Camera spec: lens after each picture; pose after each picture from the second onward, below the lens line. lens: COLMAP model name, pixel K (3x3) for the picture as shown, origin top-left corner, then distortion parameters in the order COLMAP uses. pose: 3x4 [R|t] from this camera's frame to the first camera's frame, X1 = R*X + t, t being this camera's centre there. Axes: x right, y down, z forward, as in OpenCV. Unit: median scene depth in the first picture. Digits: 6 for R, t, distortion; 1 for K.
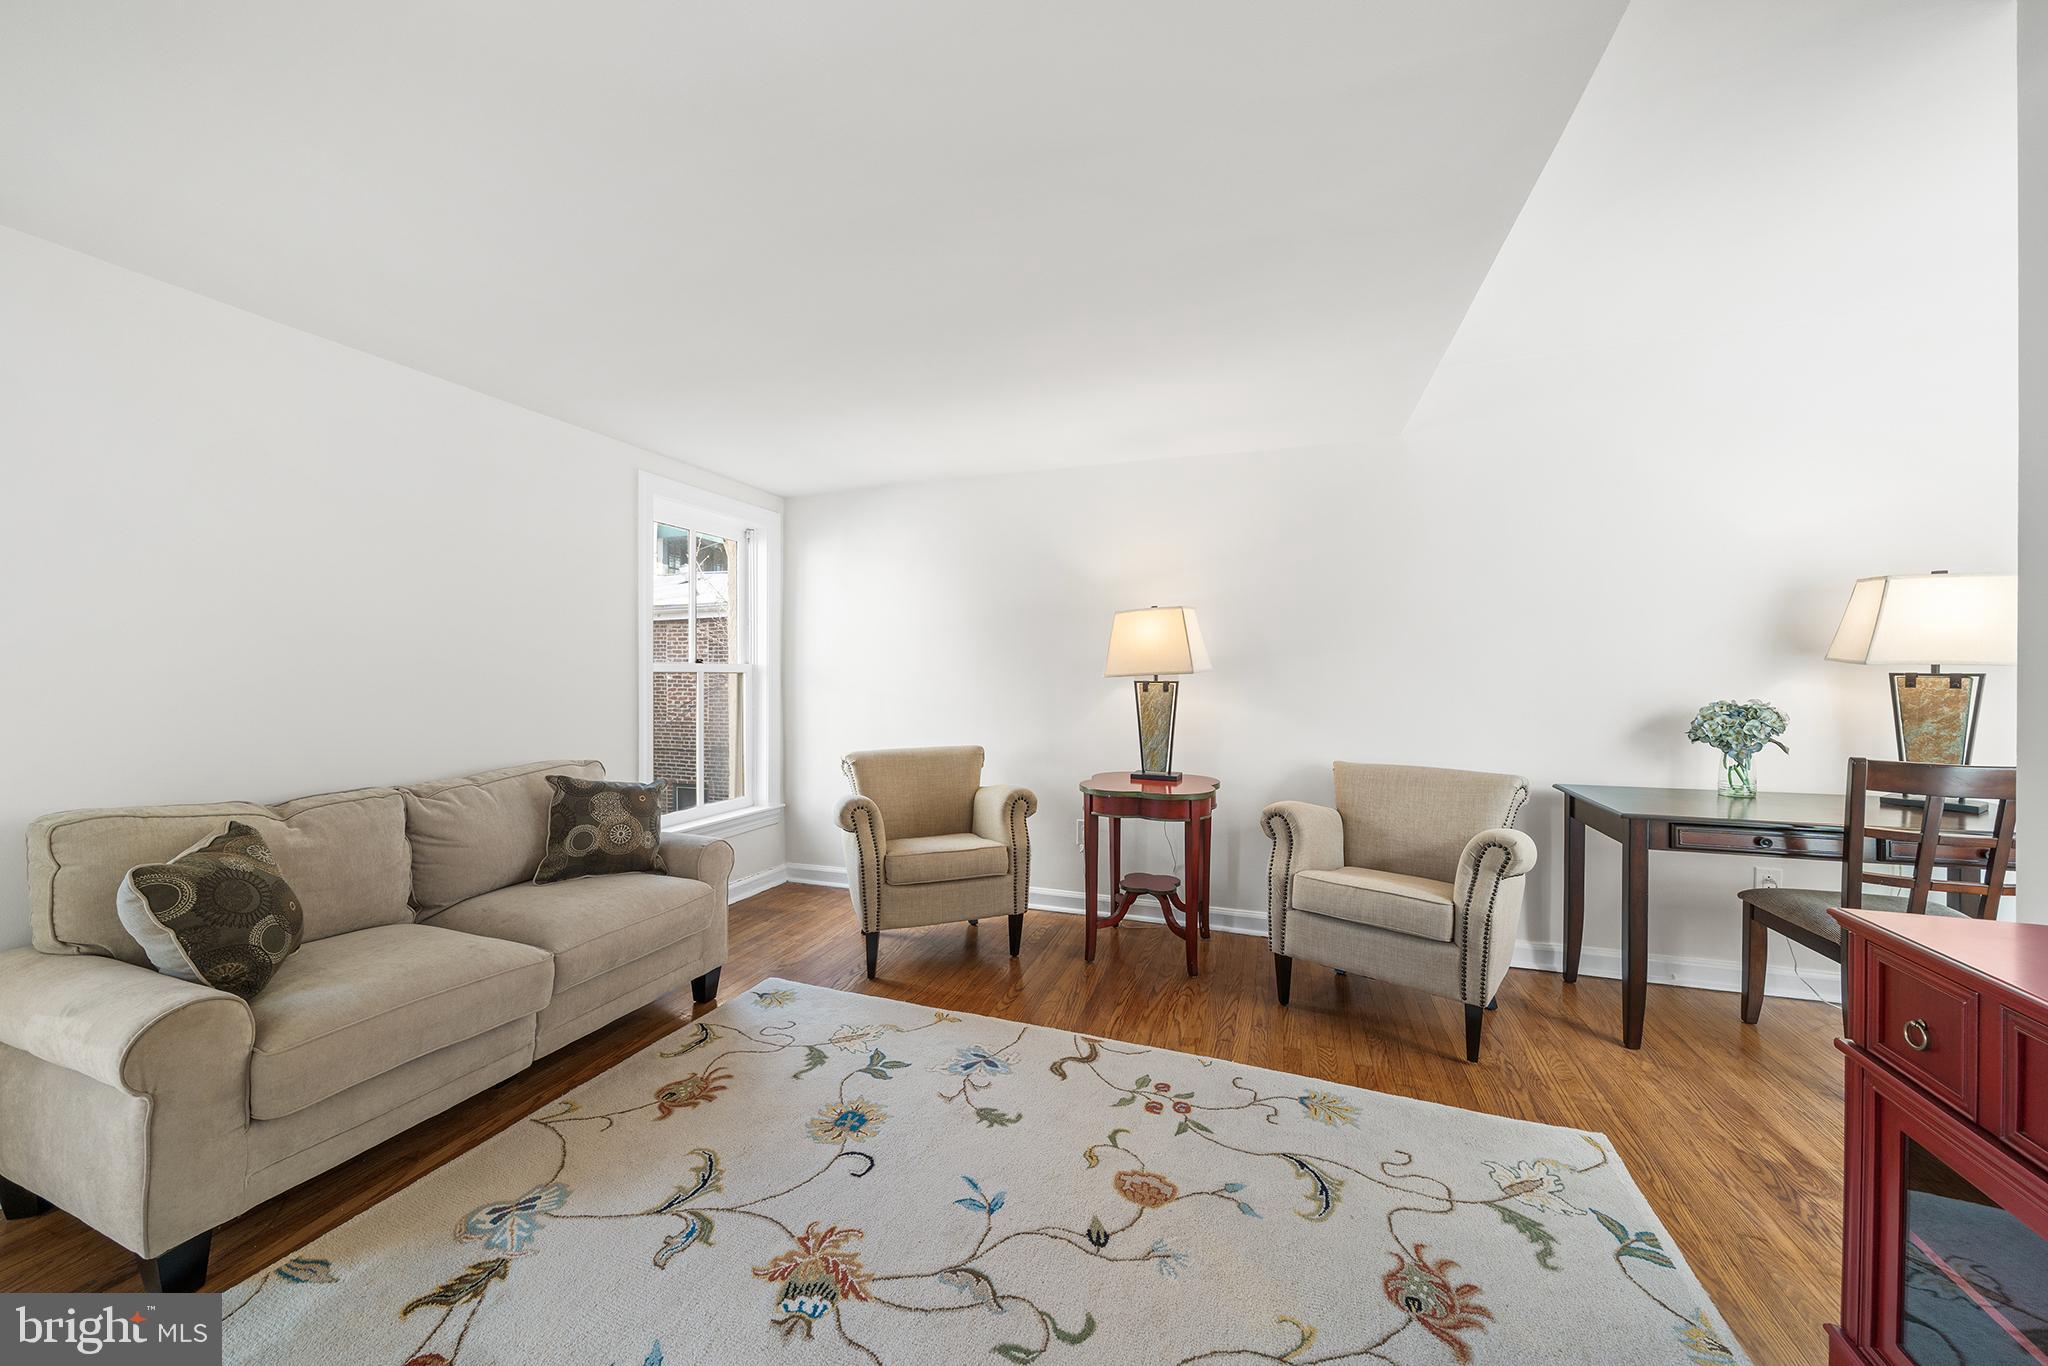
lens RADIAL K [[724.0, 0, 1027.8], [0, 724.0, 681.6], [0, 0, 1]] dist [-0.001510, -0.000012]
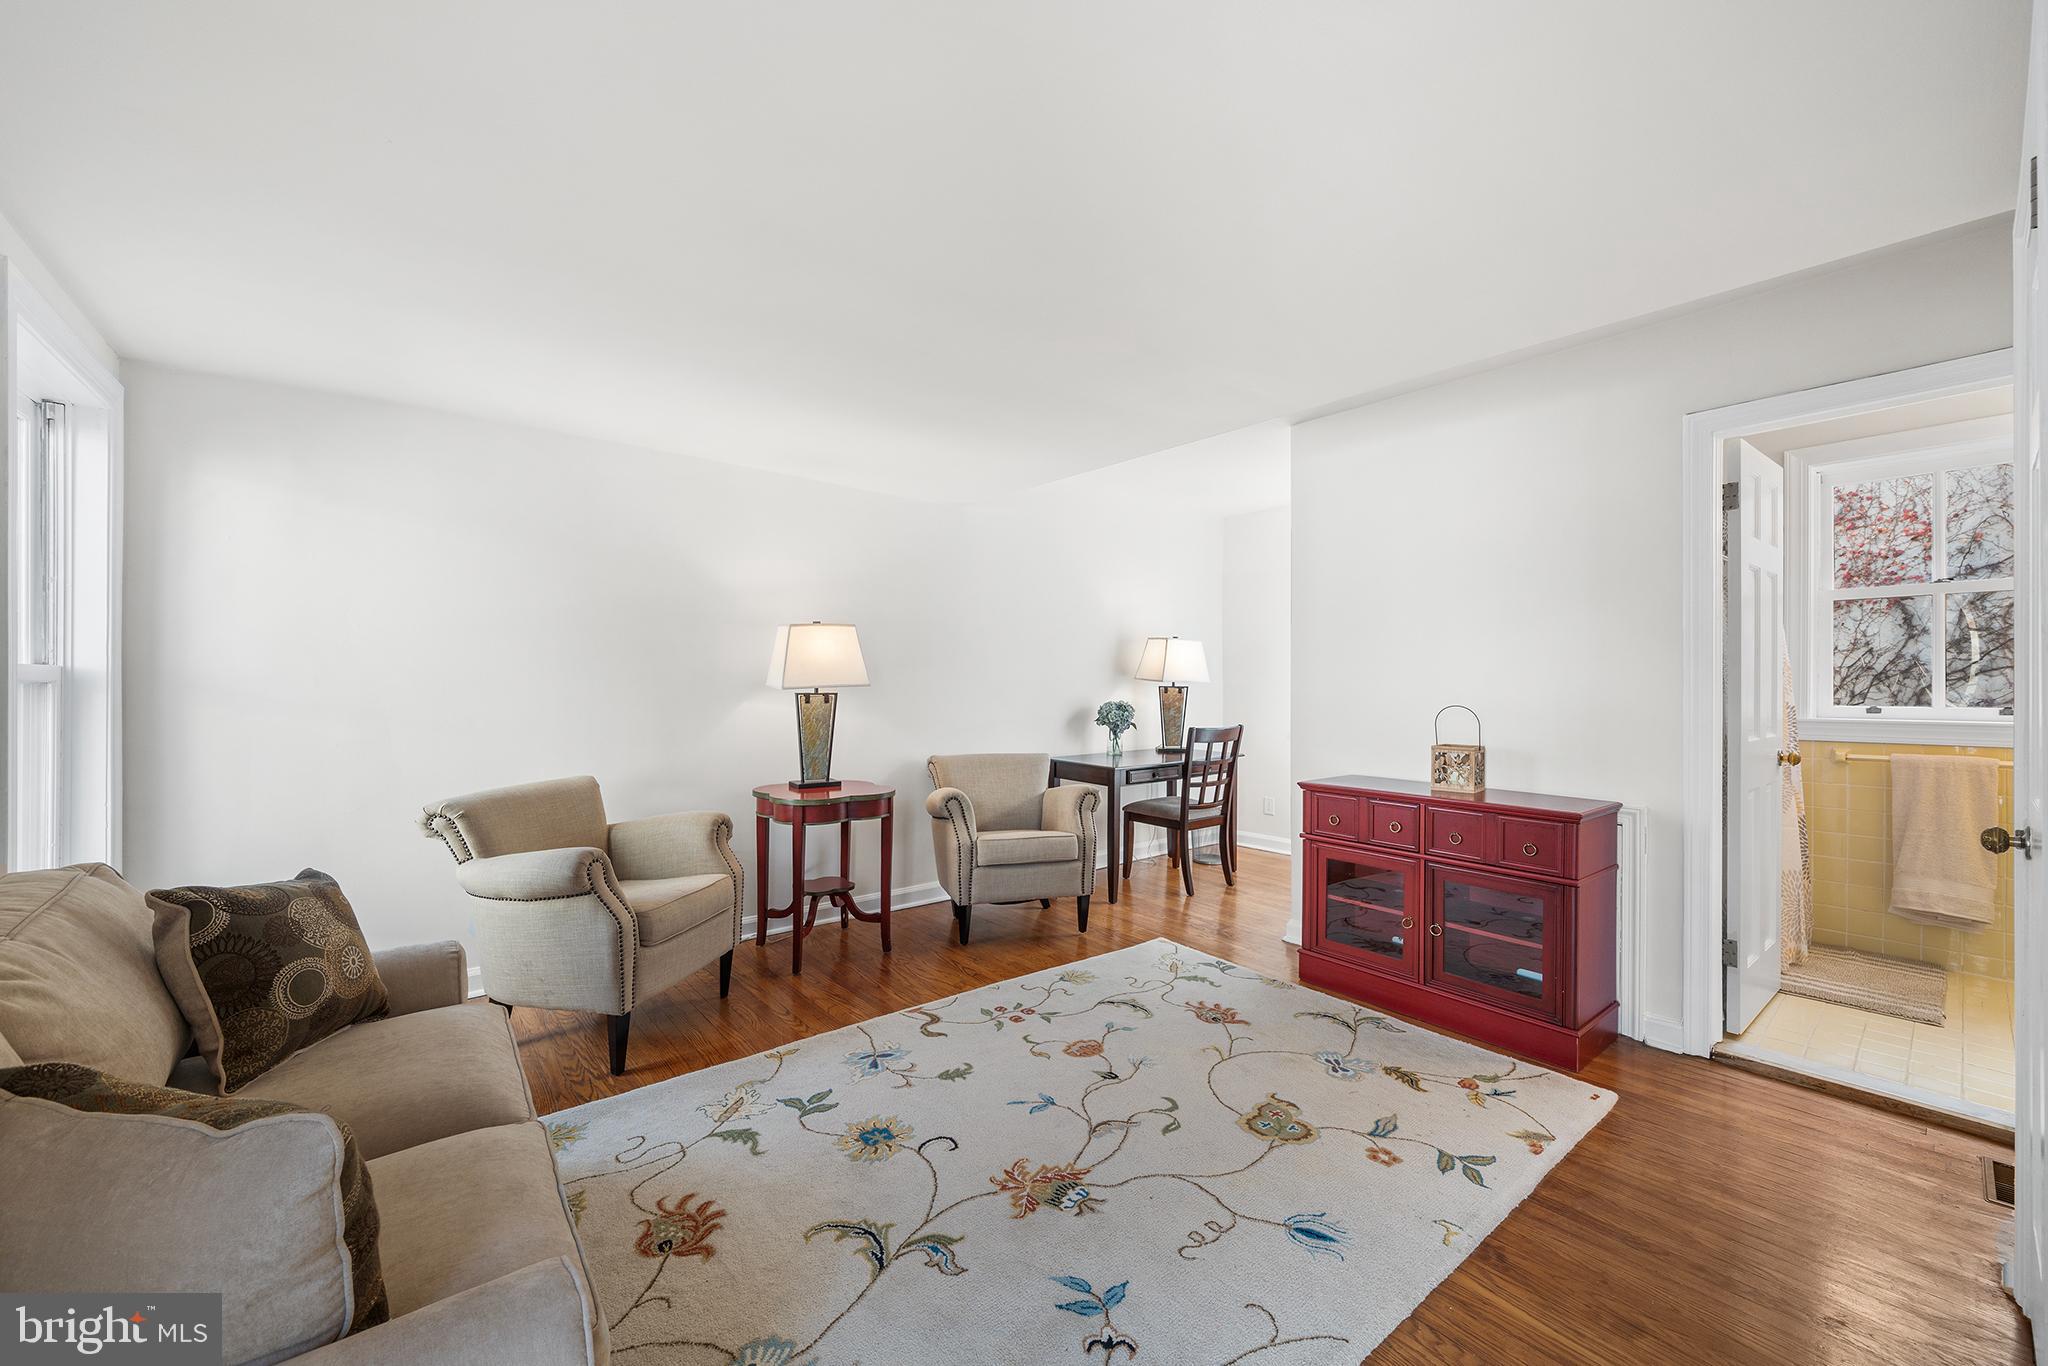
lens RADIAL K [[781.7, 0, 1028.0], [0, 781.7, 685.0], [0, 0, 1]] dist [-0.001572, -0.000081]
pose [[0.508433, 0.000754, 0.861102, -0.985096], [0.006071, 0.999972, -0.004460, -0.008550], [-0.861080, 0.007496, 0.508414, 0.247726]]
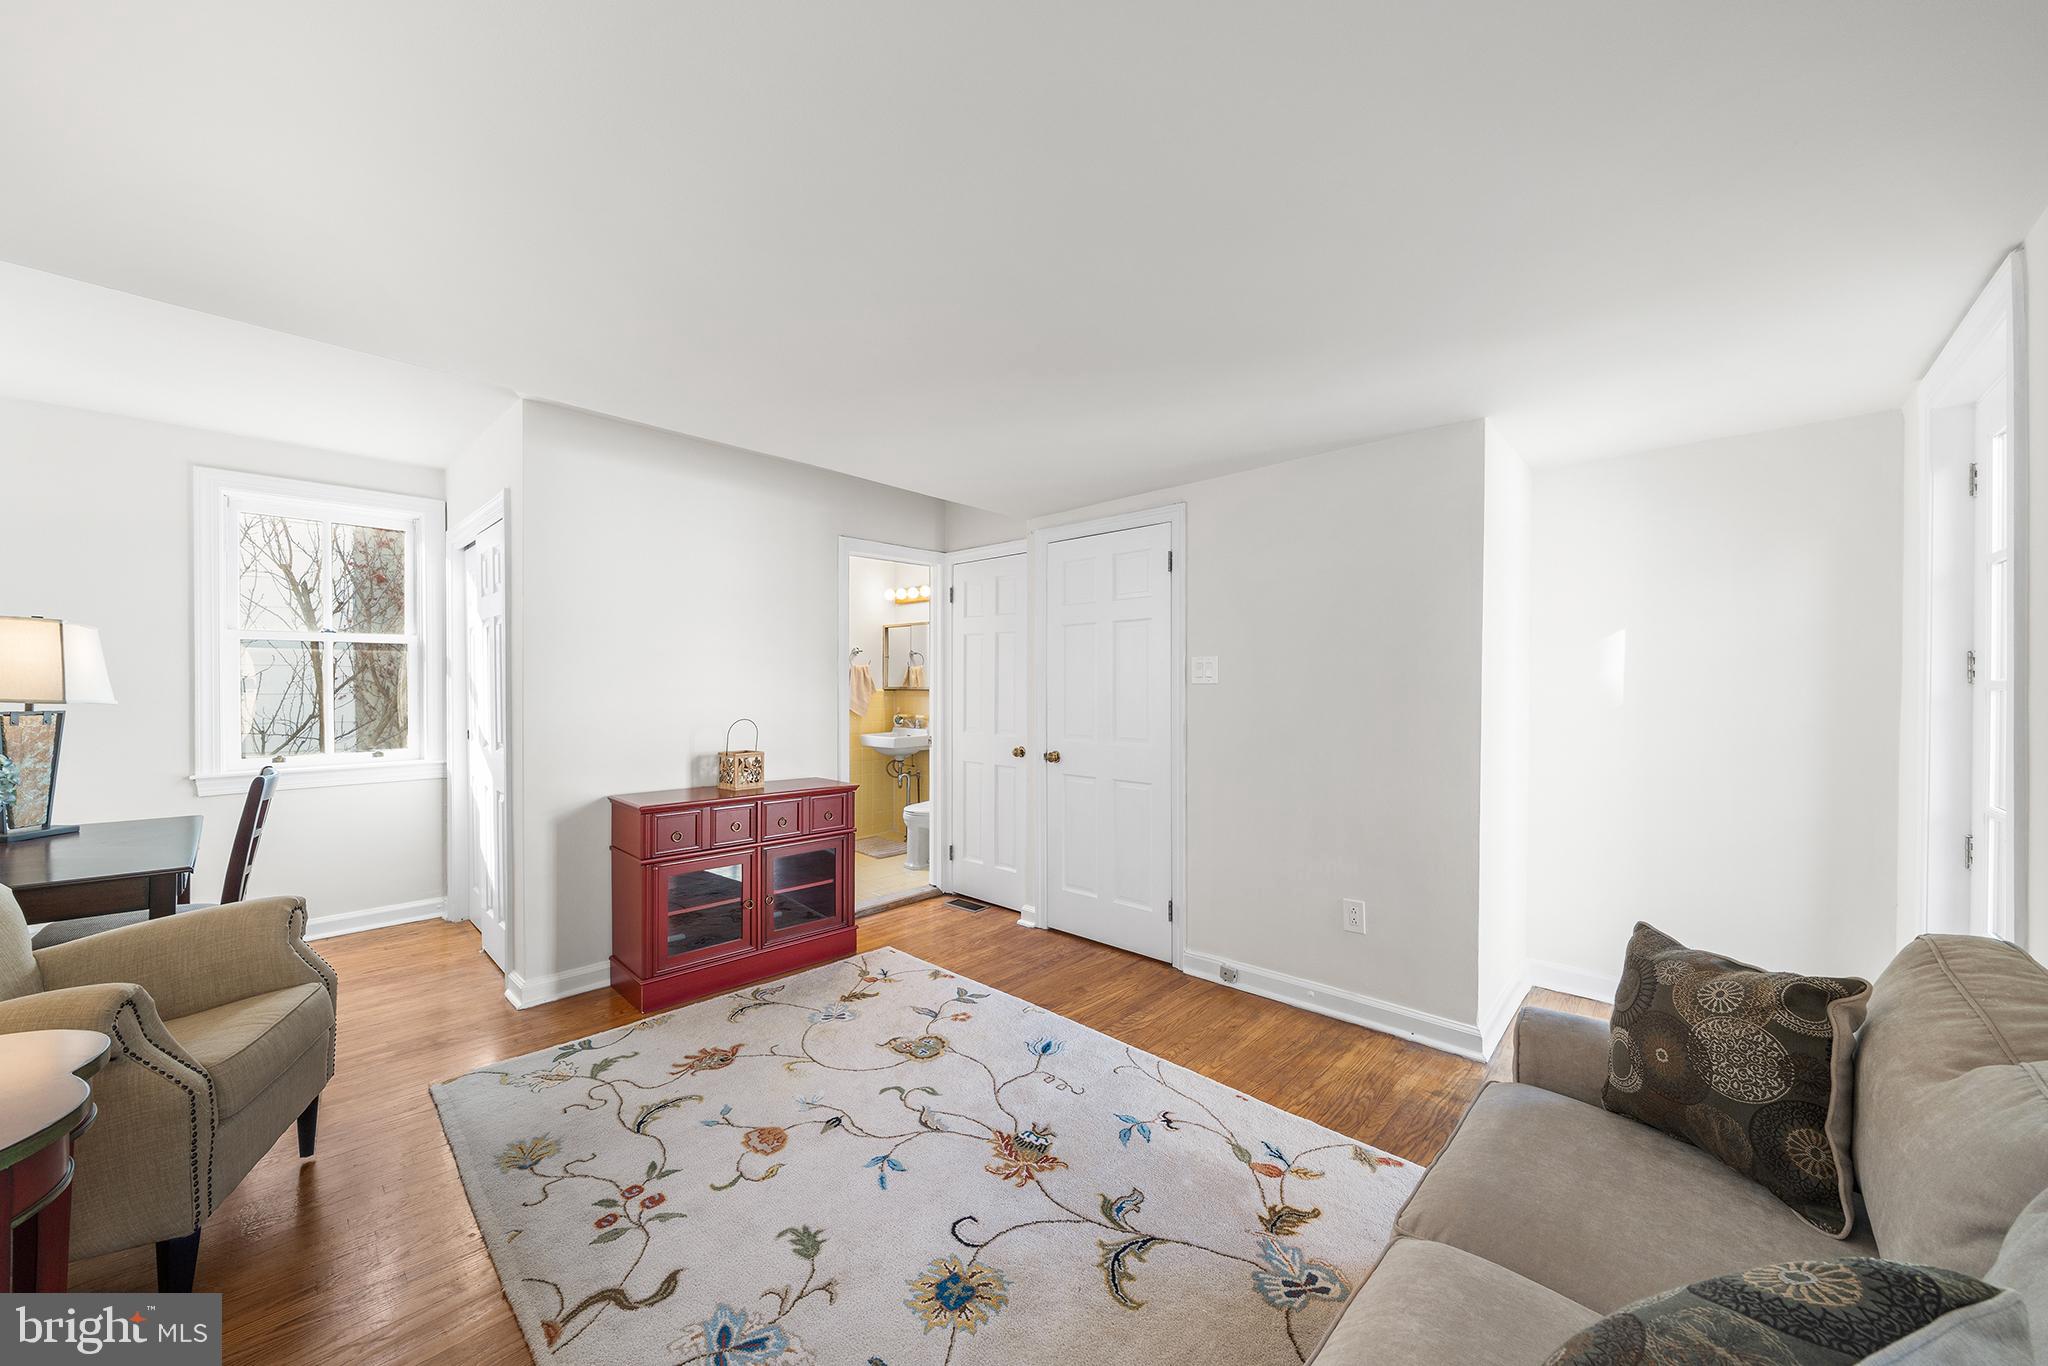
lens RADIAL K [[737.3, 0, 1017.2], [0, 737.3, 690.7], [0, 0, 1]] dist [-0.001813, -0.000243]
pose [[-0.913449, -0.002196, 0.406947, -0.586333], [0.004647, 0.999864, 0.015827, -0.059055], [-0.406926, 0.016348, -0.913315, 1.569511]]
